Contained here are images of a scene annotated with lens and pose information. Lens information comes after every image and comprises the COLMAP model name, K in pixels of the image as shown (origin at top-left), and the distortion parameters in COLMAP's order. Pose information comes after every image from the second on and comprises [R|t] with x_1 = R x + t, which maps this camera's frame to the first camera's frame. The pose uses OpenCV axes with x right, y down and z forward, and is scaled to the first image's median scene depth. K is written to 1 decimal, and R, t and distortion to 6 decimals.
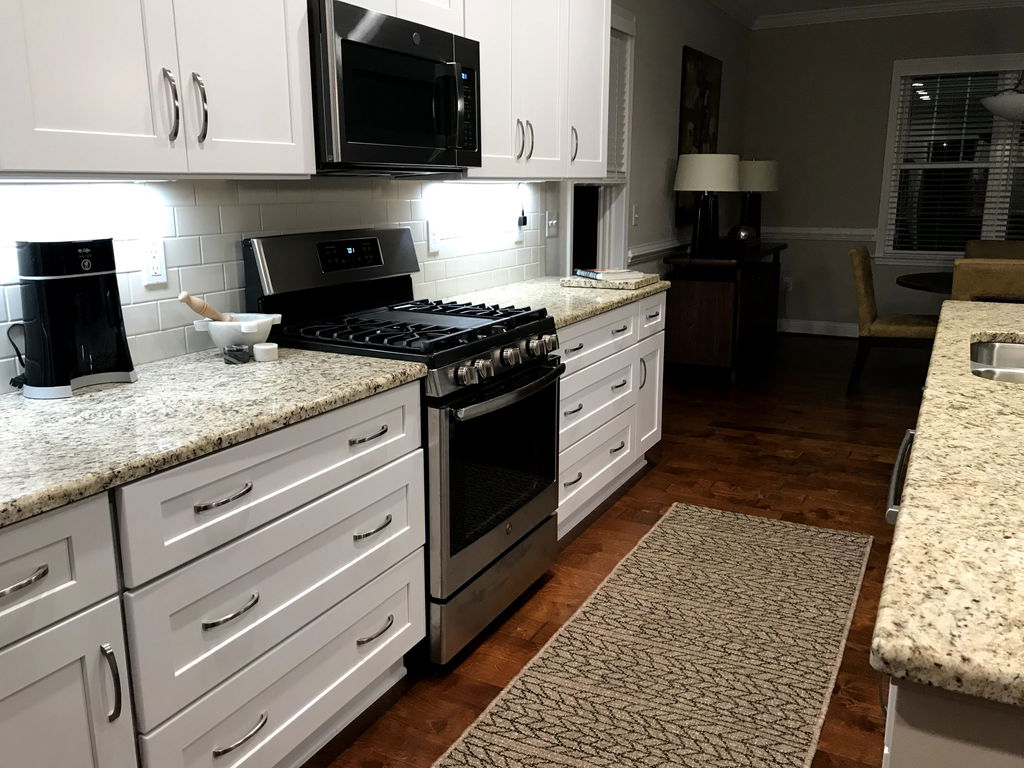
lens RADIAL K [[847.7, 0, 512.9], [0, 847.7, 383.2], [0, 0, 1]] dist [0.050289, -0.021132]
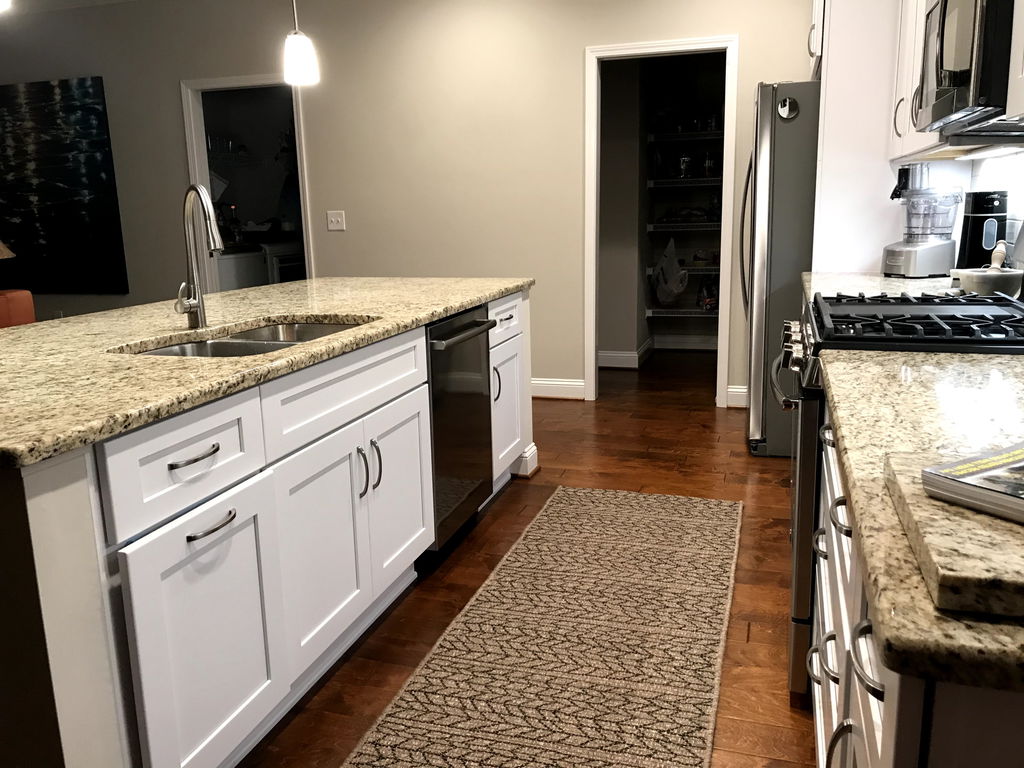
lens RADIAL K [[847.7, 0, 512.8], [0, 847.7, 381.9], [0, 0, 1]] dist [0.050289, -0.021132]
pose [[-0.983770, 0.056233, -0.170393, 0.451119], [-0.022973, 0.902335, 0.430423, -0.375282], [0.177955, 0.427352, -0.886399, 1.746552]]
